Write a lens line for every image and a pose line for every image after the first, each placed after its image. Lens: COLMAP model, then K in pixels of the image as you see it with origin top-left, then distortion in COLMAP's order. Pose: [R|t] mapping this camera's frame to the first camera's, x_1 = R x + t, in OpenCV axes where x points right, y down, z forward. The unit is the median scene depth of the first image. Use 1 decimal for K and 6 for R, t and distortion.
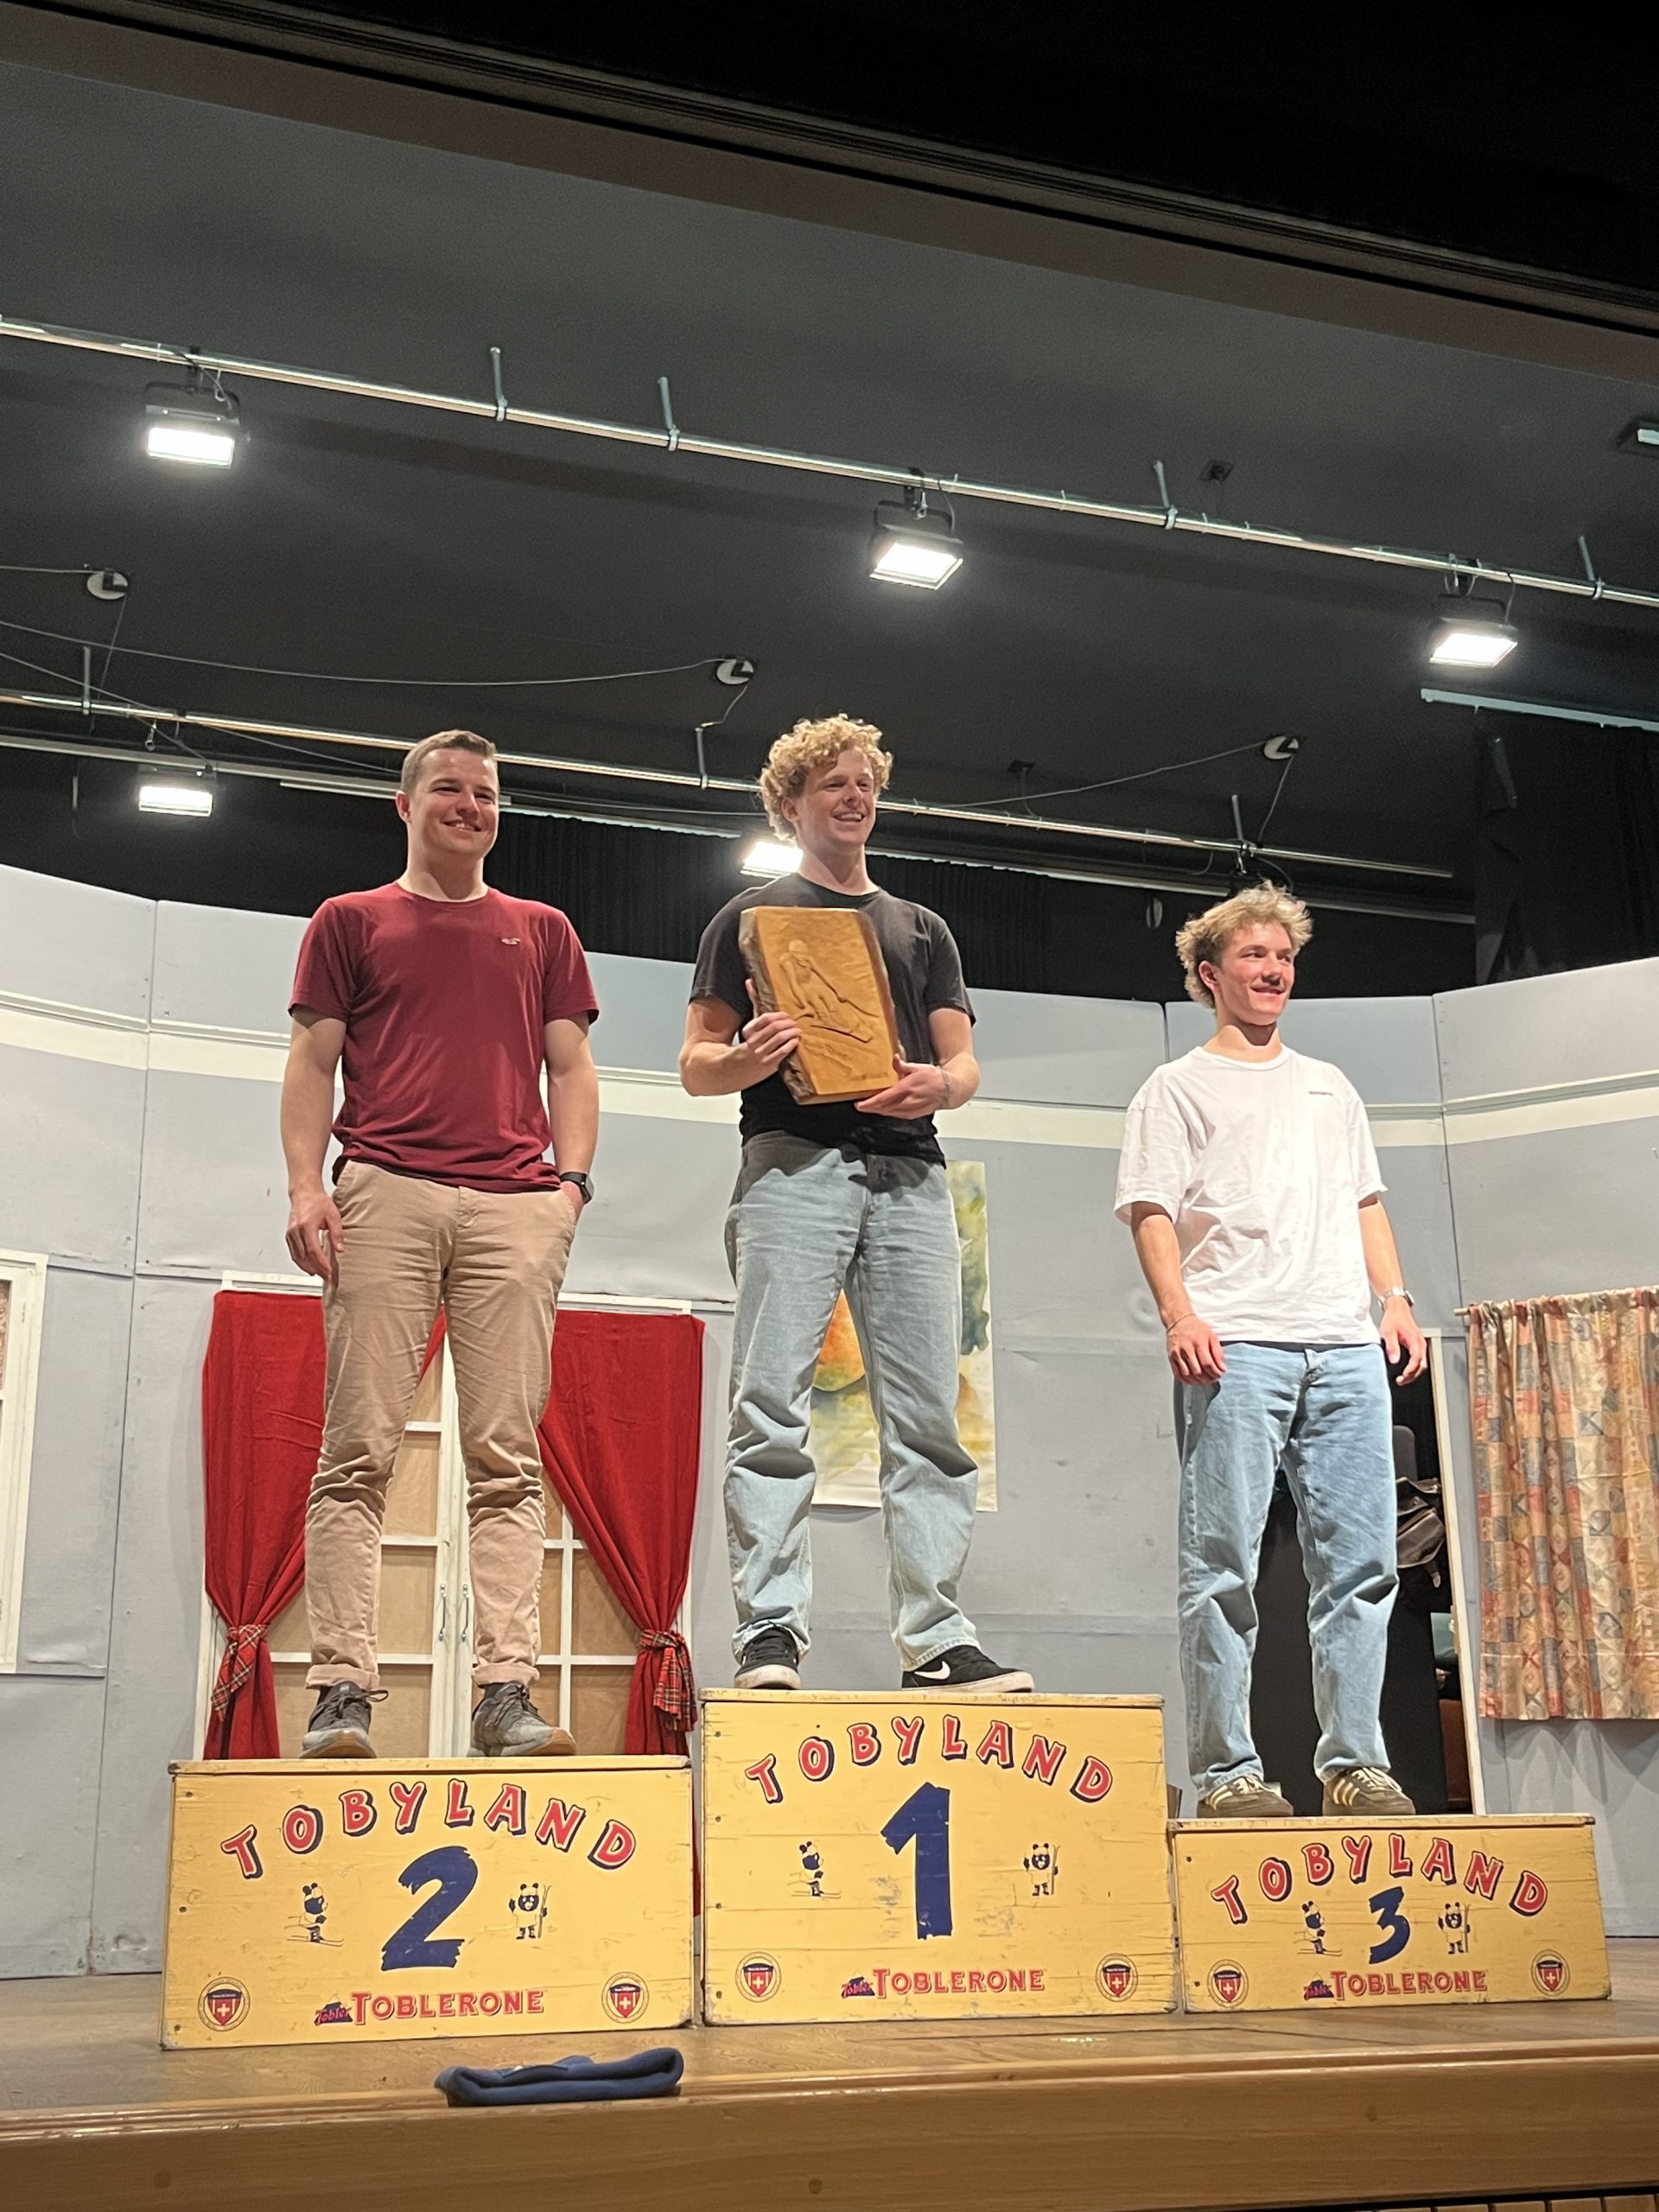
lens RADIAL K [[2473.7, 0, 811.3], [0, 2473.7, 1111.6], [0, 0, 1]] dist [0.117250, -0.335805]
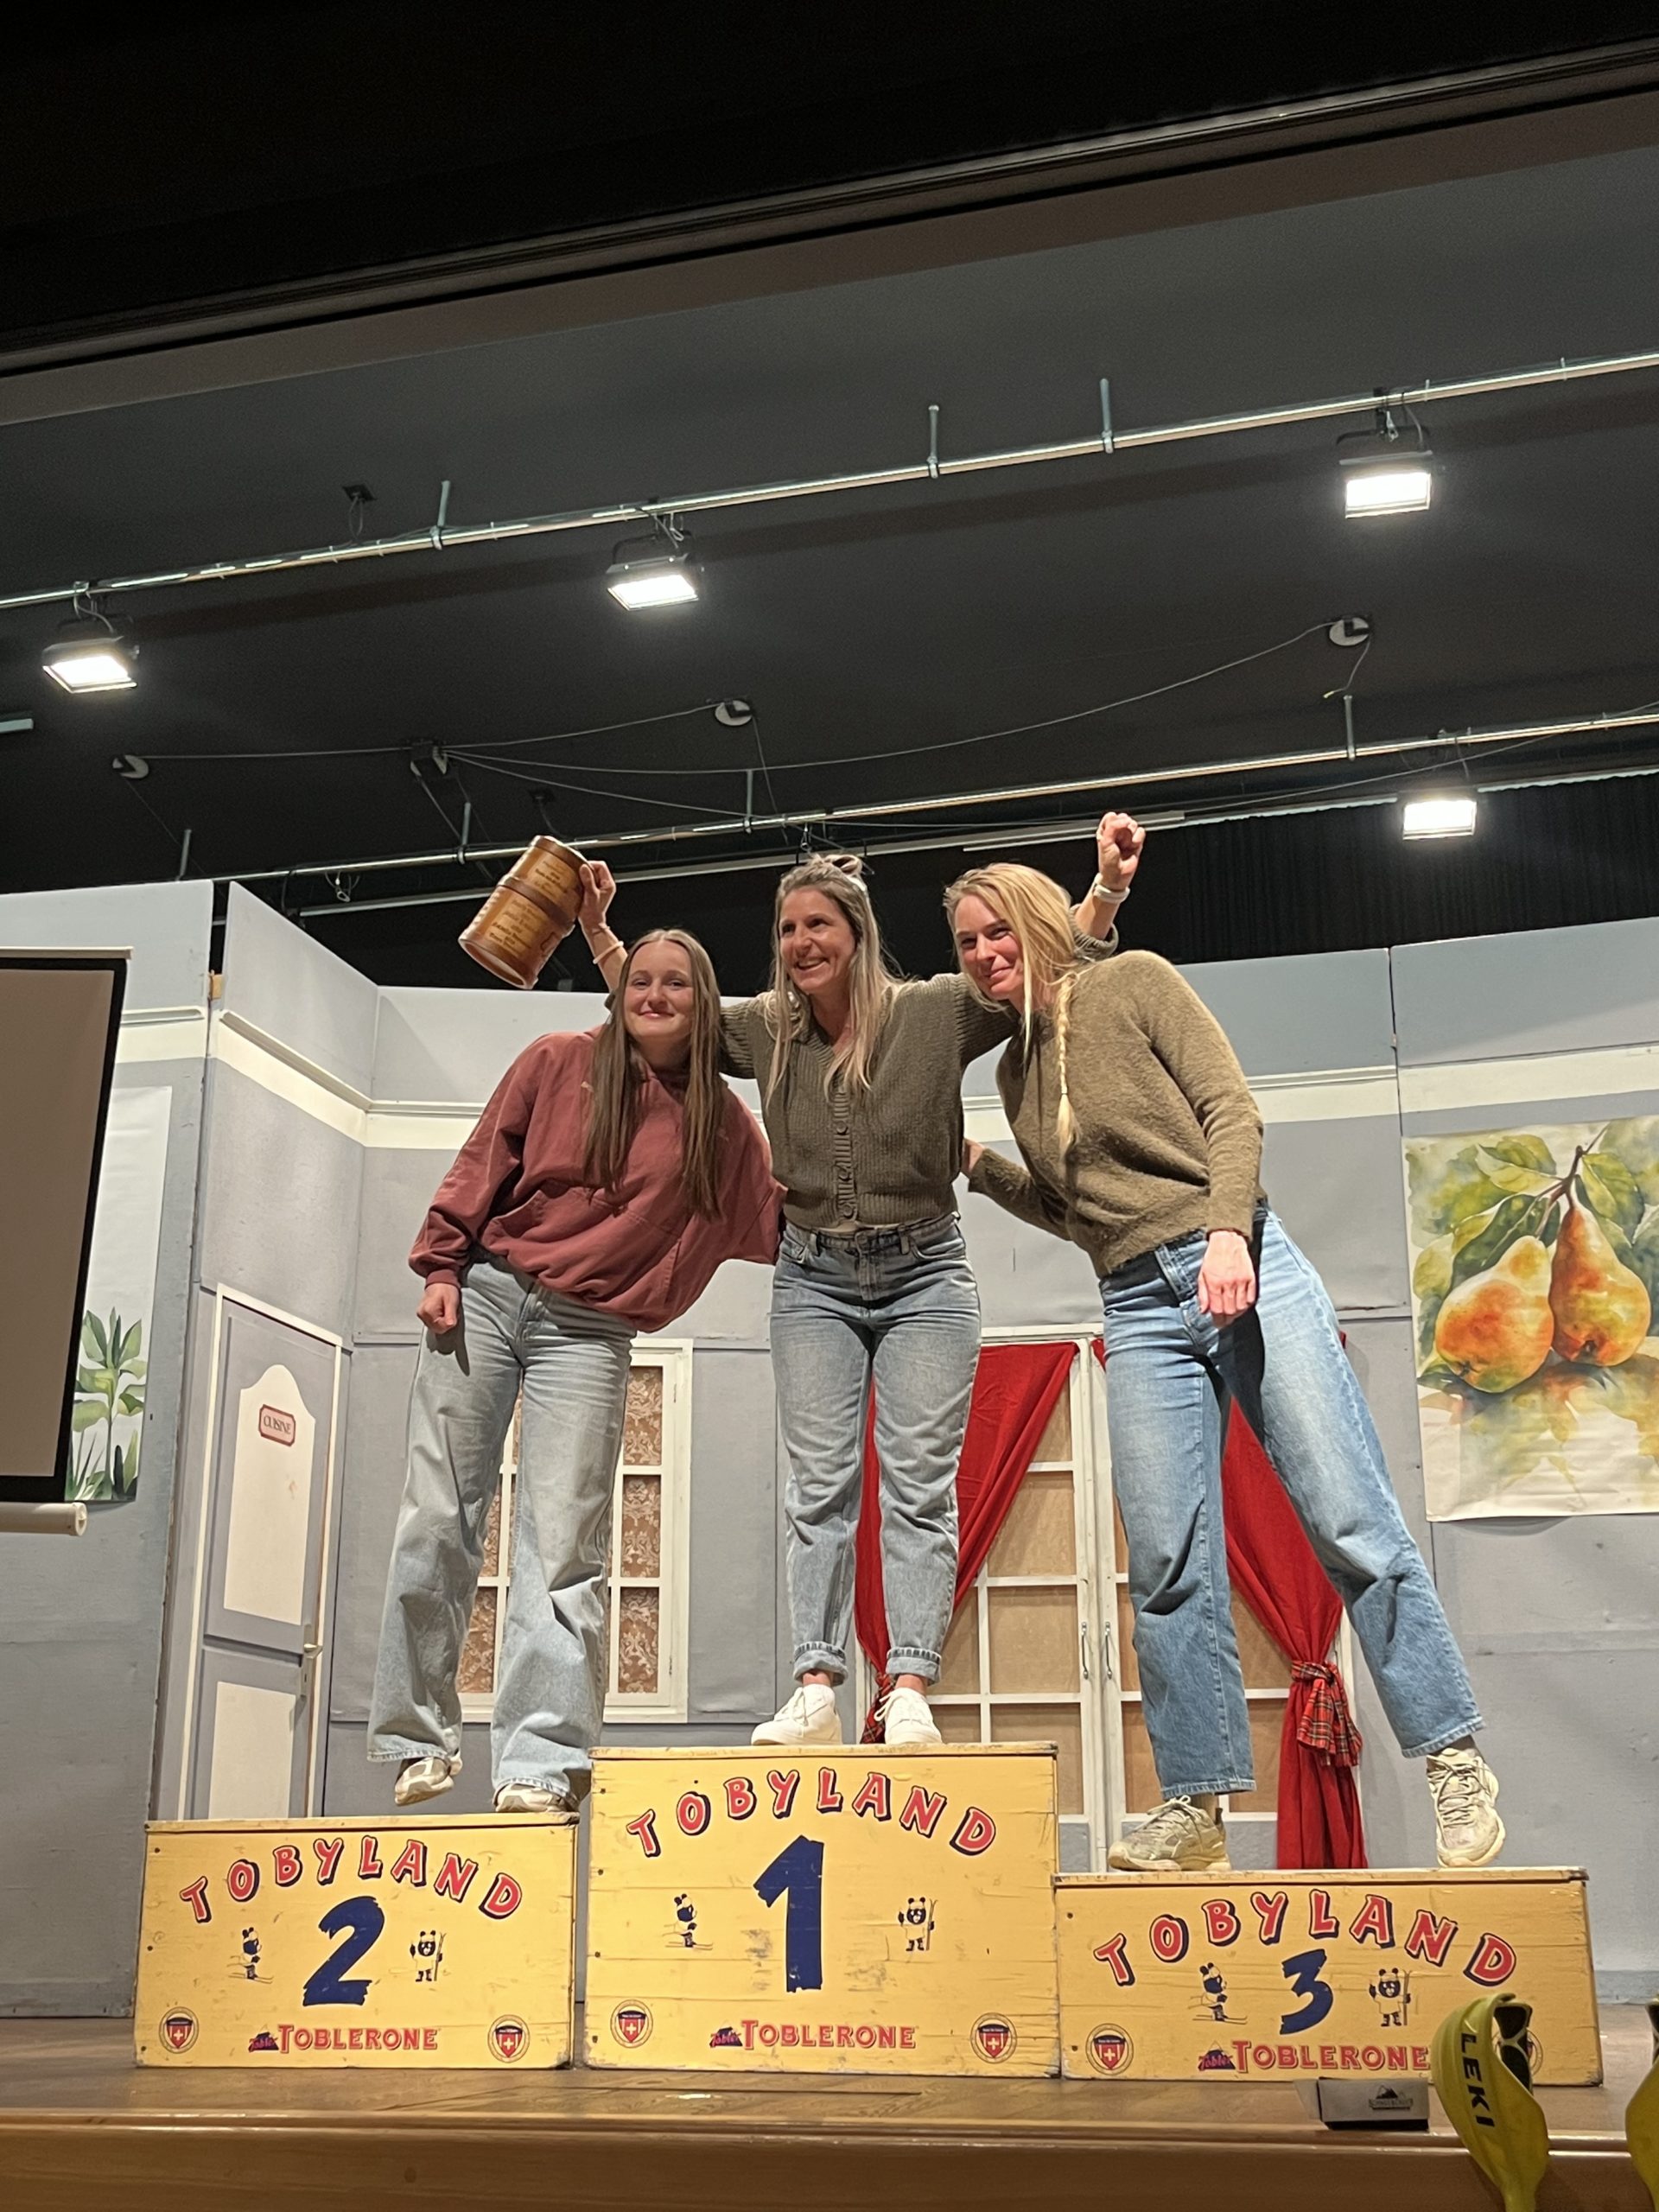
lens RADIAL K [[2559.0, 0, 819.3], [0, 2559.0, 1119.6], [0, 0, 1]] dist [0.102164, -0.306441]
pose [[0.834758, -0.149242, -0.530005, 0.318104], [0.151399, 0.987677, -0.039661, 0.013569], [0.529393, -0.047135, 0.847066, 0.070178]]
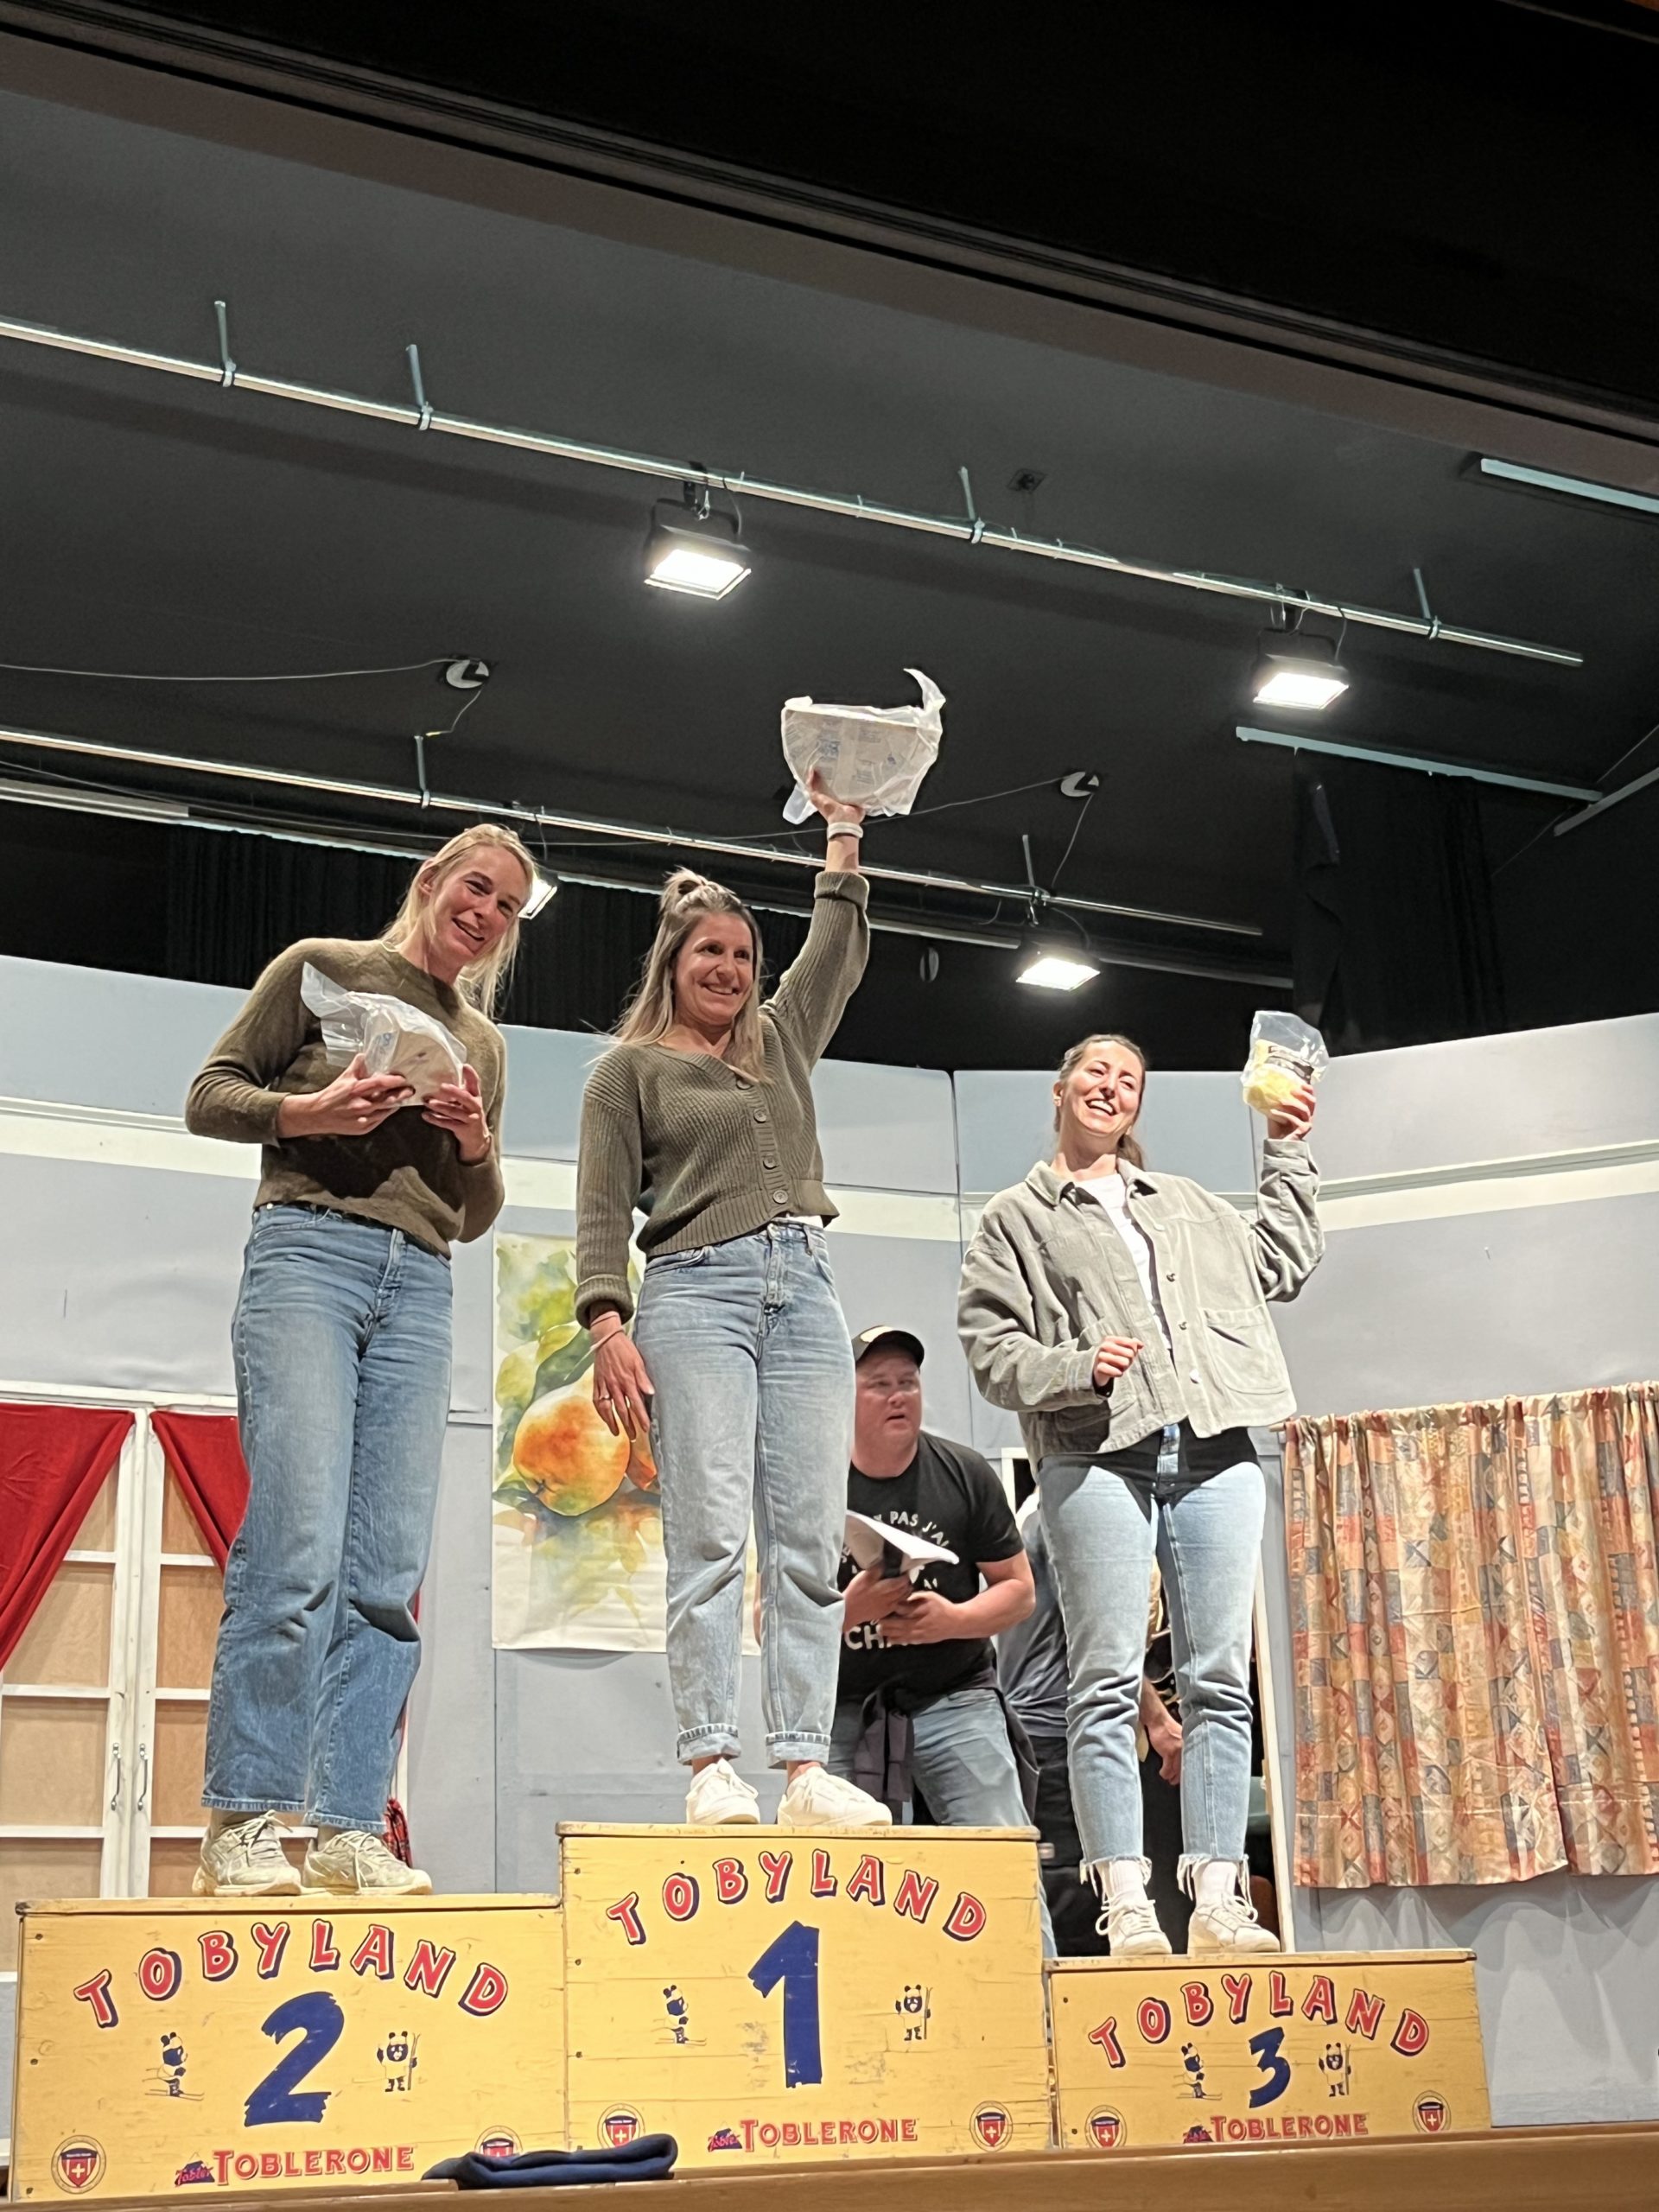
lens RADIAL K [[3105.1, 0, 851.1], [0, 3105.1, 1075.5], [0, 0, 1]] dist [0.138551, -0.417511]
pose [[0.989413, 0.023542, 0.143205, -0.054888], [-0.018830, 0.999239, -0.034171, -0.004753], [-0.143901, 0.031112, 0.989103, -0.089607]]
